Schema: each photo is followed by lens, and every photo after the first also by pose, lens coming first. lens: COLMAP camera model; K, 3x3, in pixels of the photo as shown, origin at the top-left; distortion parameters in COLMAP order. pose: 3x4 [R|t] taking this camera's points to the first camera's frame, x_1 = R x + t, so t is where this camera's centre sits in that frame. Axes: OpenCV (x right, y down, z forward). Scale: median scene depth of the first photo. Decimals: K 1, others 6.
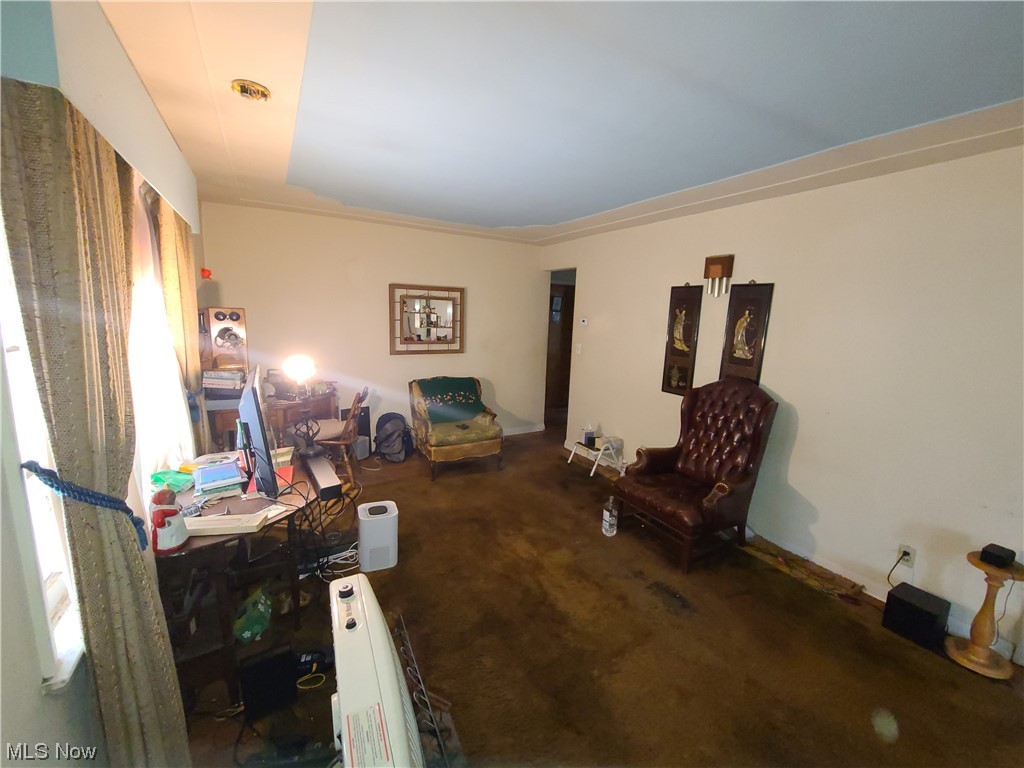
lens RADIAL K [[421.4, 0, 512.0], [0, 421.4, 384.0], [0, 0, 1]] dist [0.000037, -0.000009]
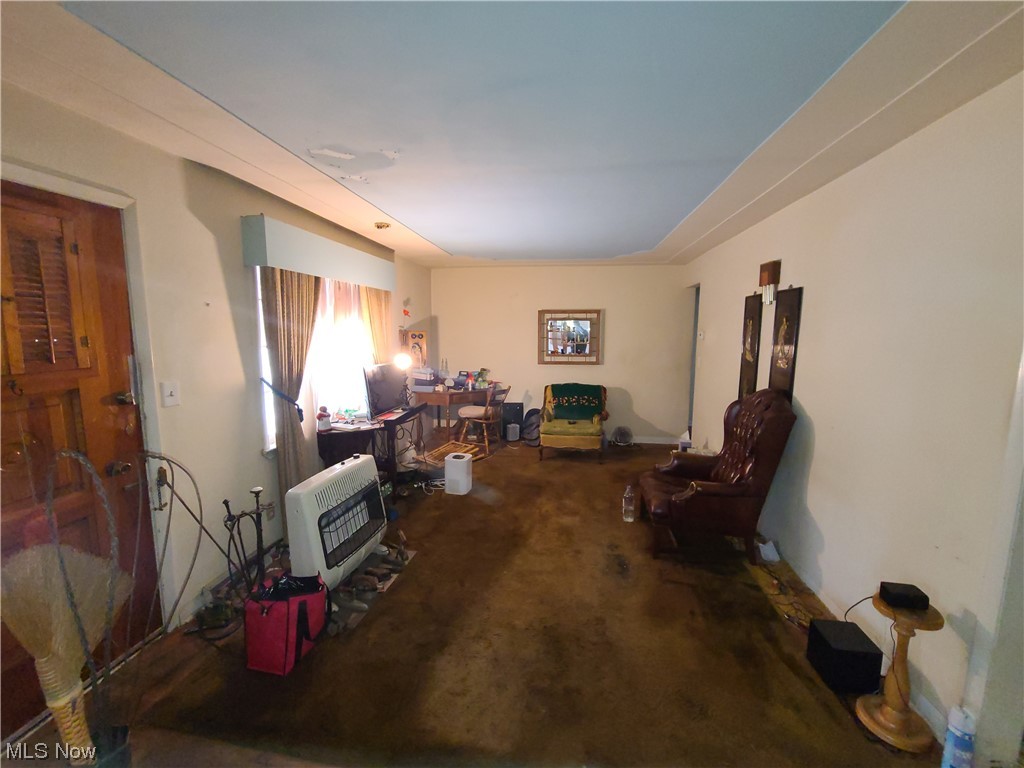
lens RADIAL K [[421.4, 0, 512.0], [0, 421.4, 384.0], [0, 0, 1]] dist [0.000037, -0.000009]
pose [[0.785077, 0.045515, -0.617724, 0.623344], [-0.078537, 0.996562, -0.026385, 0.044270], [0.614399, 0.069228, 0.785952, -0.096650]]
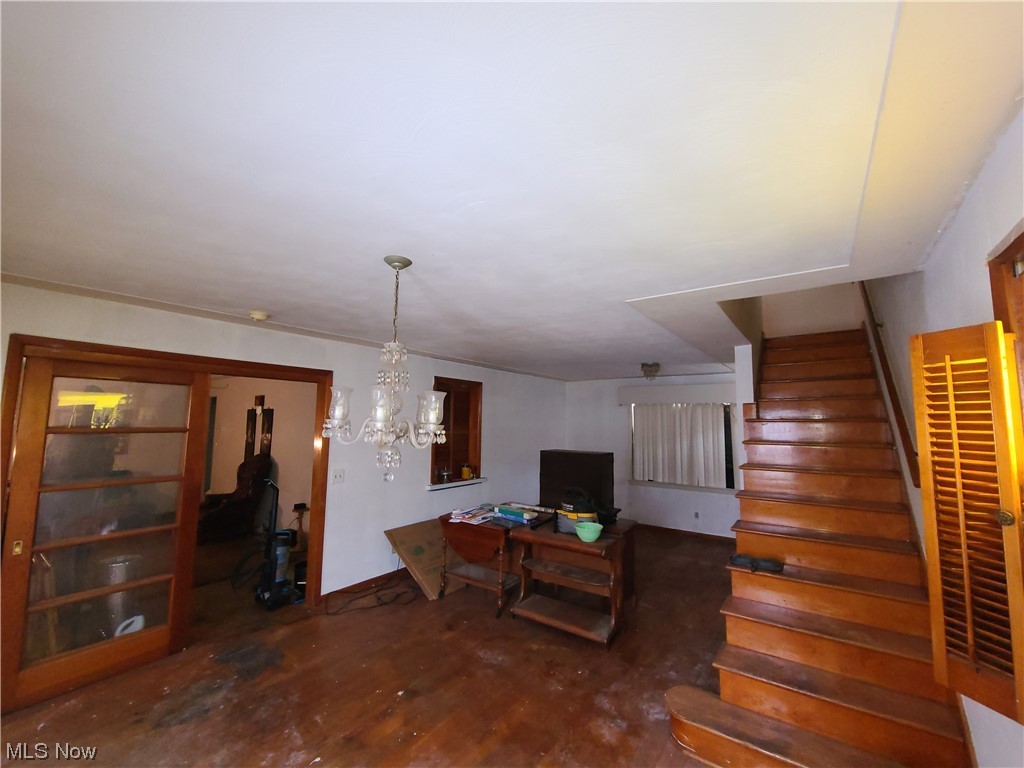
lens RADIAL K [[421.4, 0, 512.0], [0, 421.4, 384.0], [0, 0, 1]] dist [0.000037, -0.000009]
pose [[0.914548, 0.010178, 0.404350, 0.773315], [0.093581, 0.967235, -0.236005, 0.243820], [-0.393503, 0.253678, 0.883630, -1.313495]]
